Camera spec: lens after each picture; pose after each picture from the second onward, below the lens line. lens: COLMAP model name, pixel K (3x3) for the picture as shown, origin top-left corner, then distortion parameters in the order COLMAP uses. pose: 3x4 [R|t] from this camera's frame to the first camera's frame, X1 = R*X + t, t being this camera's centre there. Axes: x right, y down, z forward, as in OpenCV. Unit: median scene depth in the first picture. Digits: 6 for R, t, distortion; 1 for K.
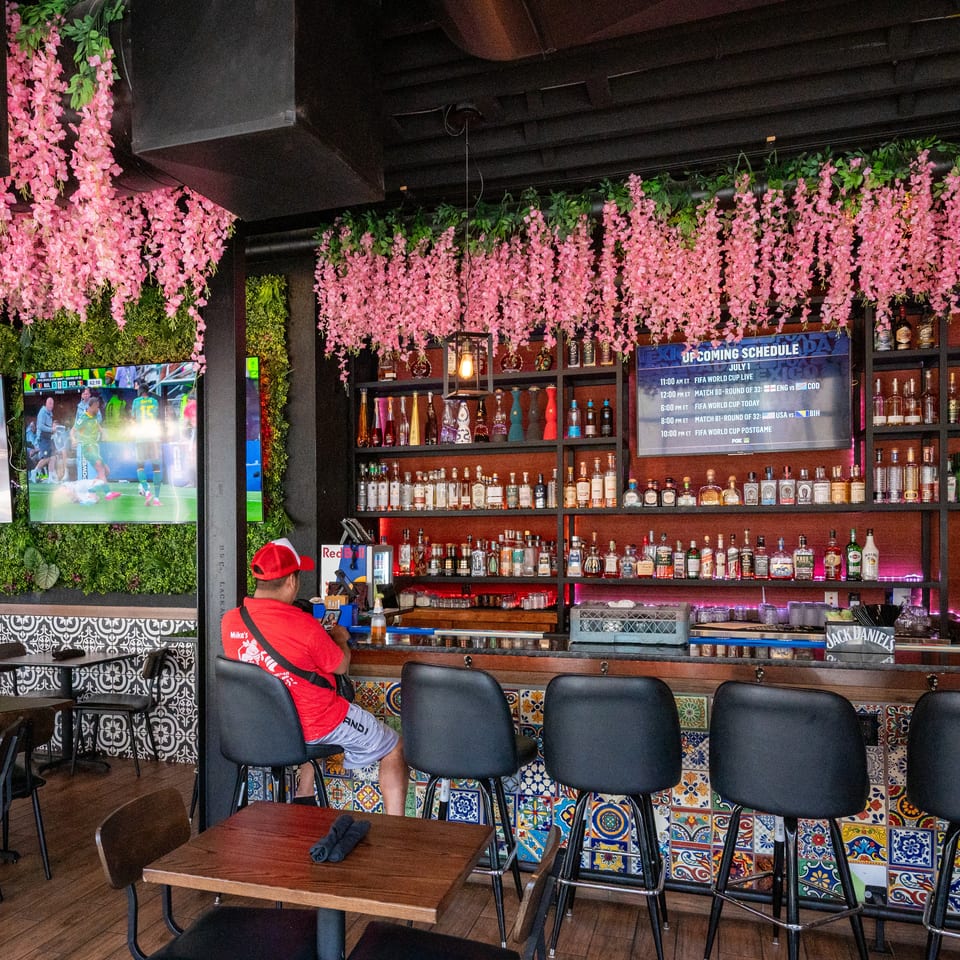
lens RADIAL K [[891.9, 0, 422.2], [0, 891.9, 528.6], [0, 0, 1]] dist [0.006977, 0.000000]
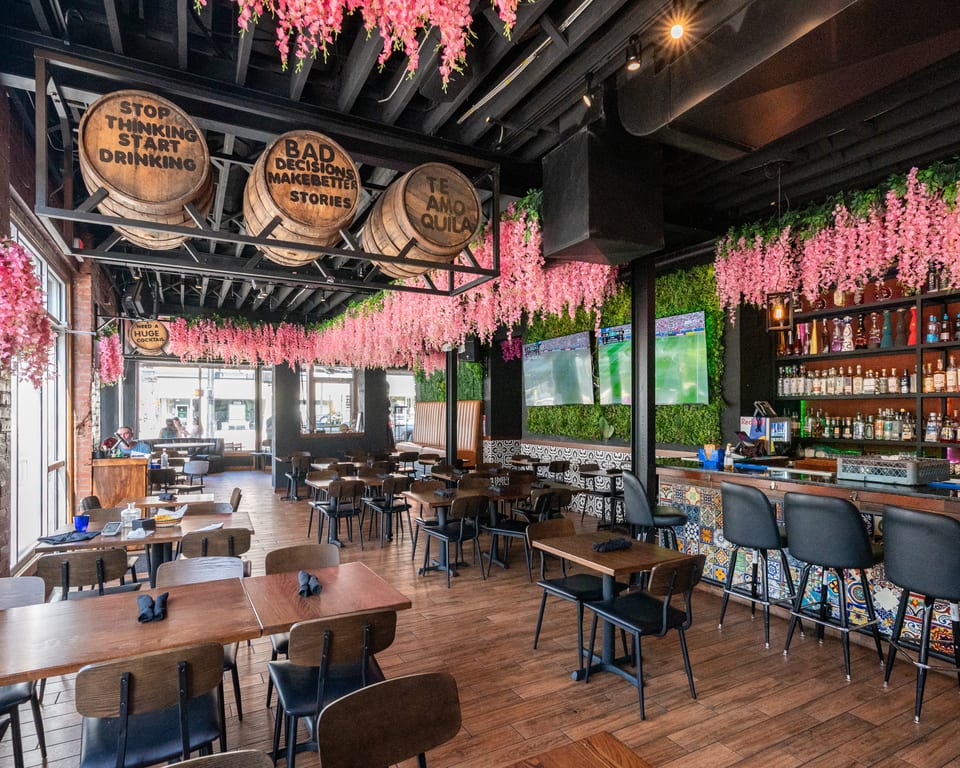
lens RADIAL K [[565.0, 0, 514.6], [0, 565.0, 403.1], [0, 0, 1]] dist [-0.022055, 0.003906]
pose [[0.765398, -0.004991, -0.643538, 0.234793], [0.001817, 0.999983, -0.005594, -0.002743], [0.643554, 0.003112, 0.765394, -0.092683]]
